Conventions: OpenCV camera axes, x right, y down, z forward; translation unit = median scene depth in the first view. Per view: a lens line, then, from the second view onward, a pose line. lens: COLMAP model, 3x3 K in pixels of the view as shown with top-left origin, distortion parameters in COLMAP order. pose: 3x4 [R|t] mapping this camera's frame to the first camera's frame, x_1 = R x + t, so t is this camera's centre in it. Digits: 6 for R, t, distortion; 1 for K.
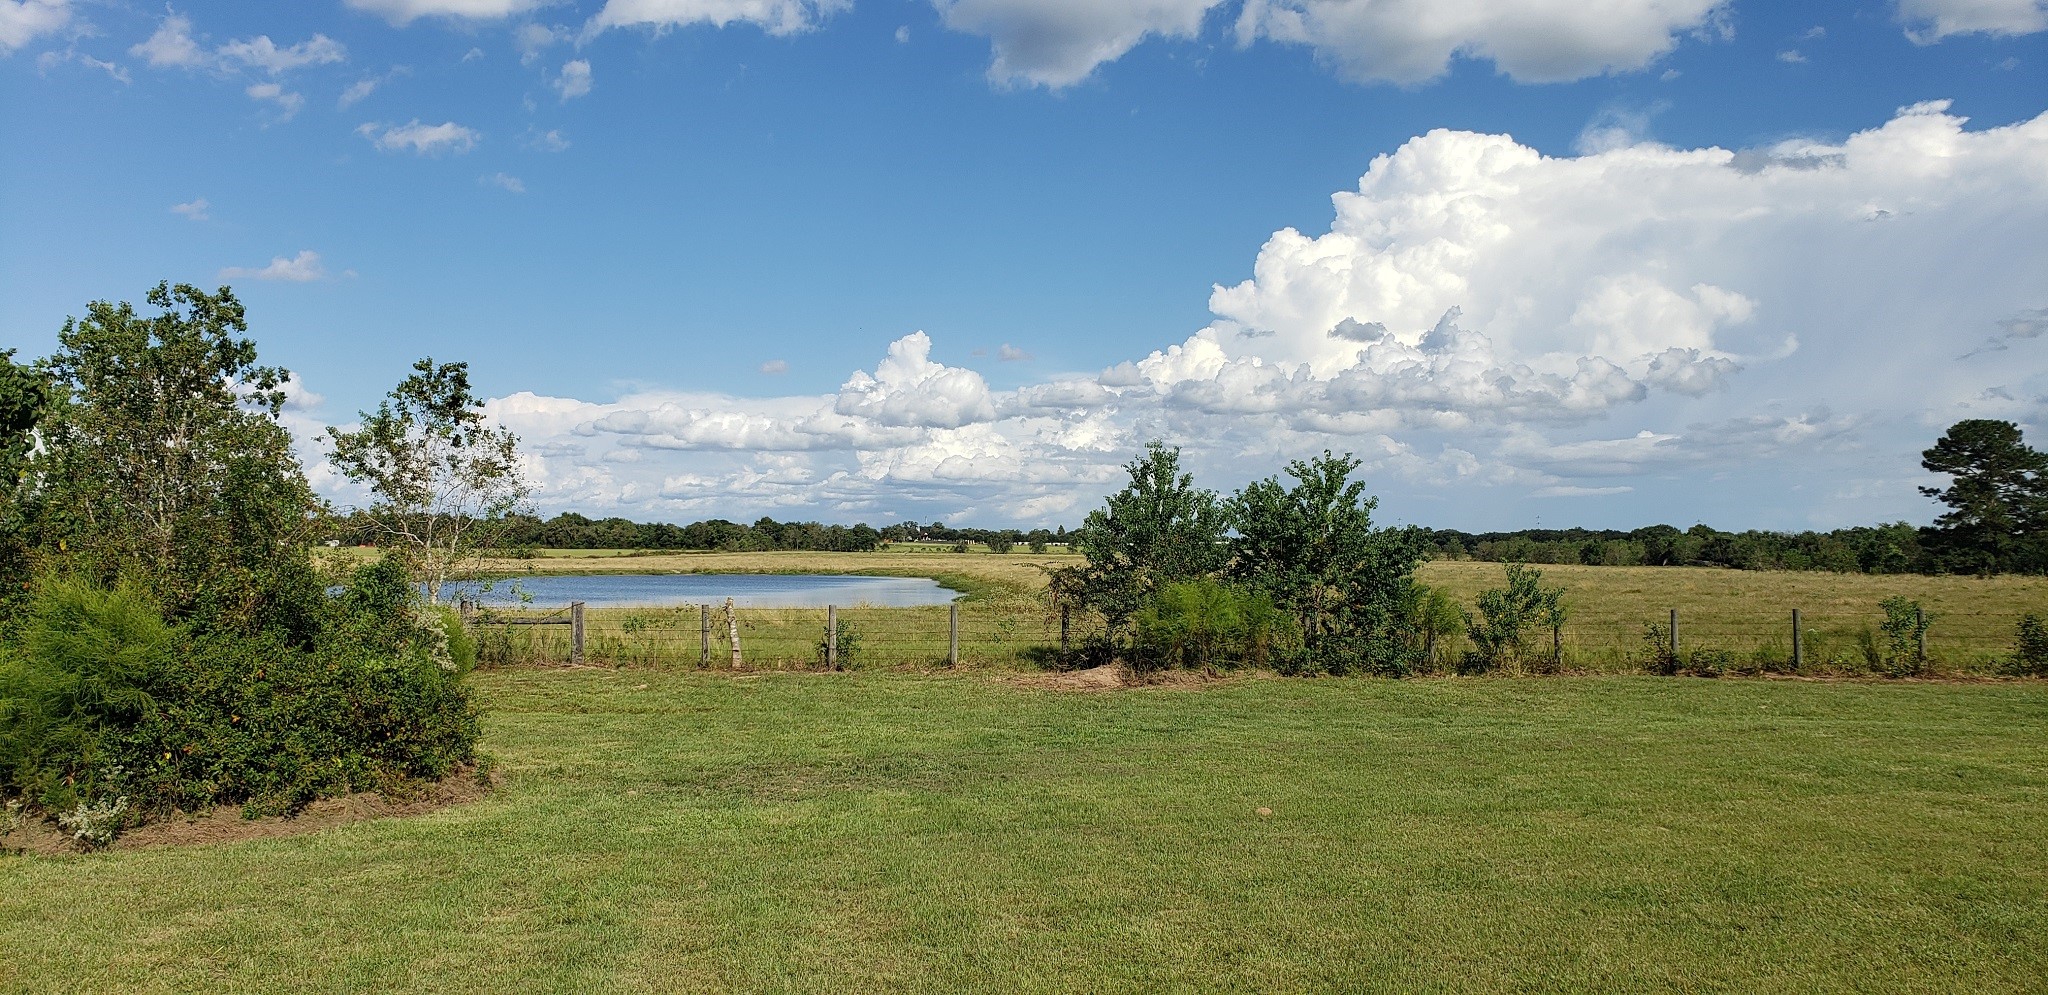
lens RADIAL K [[1457.6, 0, 1023.2], [0, 1457.6, 502.1], [0, 0, 1]] dist [0.064047, -0.007490]
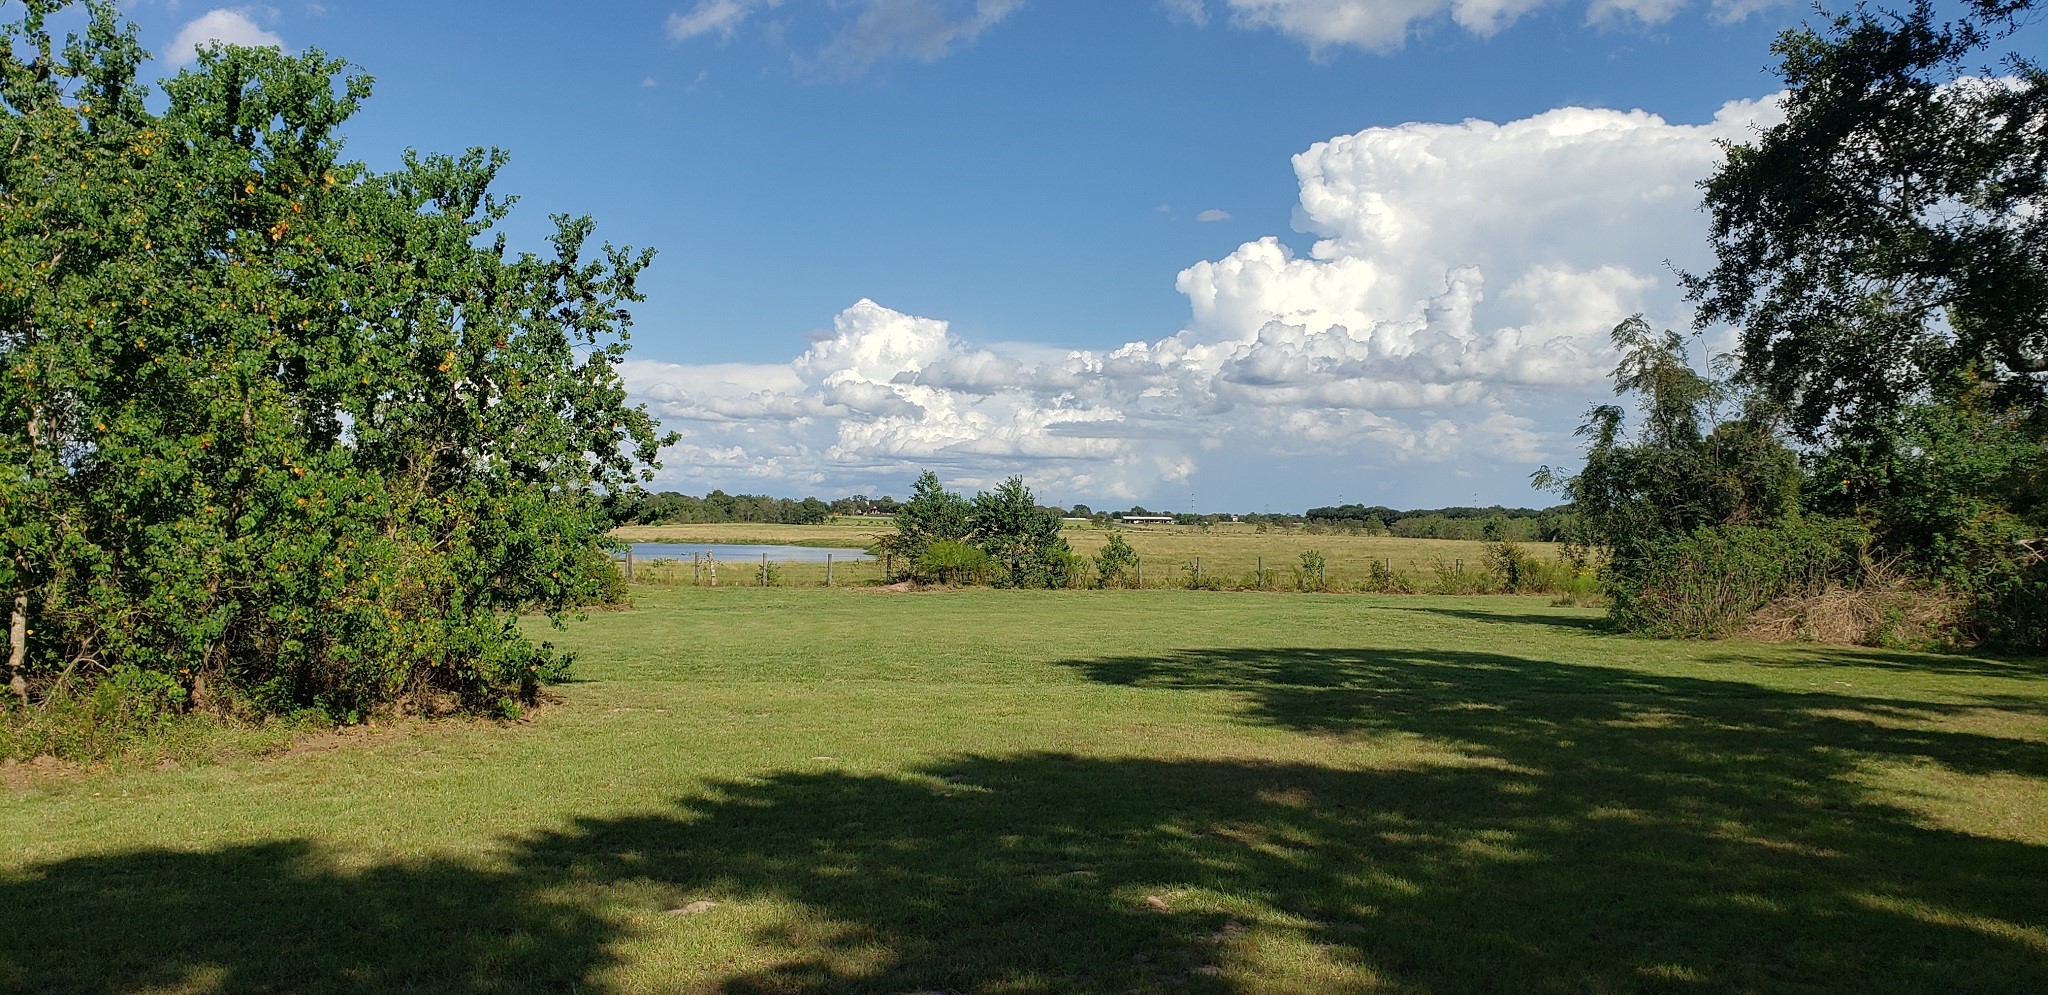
lens RADIAL K [[1457.6, 0, 1025.8], [0, 1457.6, 492.9], [0, 0, 1]] dist [0.064047, -0.007490]
pose [[0.999398, 0.007201, 0.033946, 0.024931], [-0.007596, 0.999905, 0.011538, -0.005517], [-0.033860, -0.011789, 0.999357, -0.157549]]
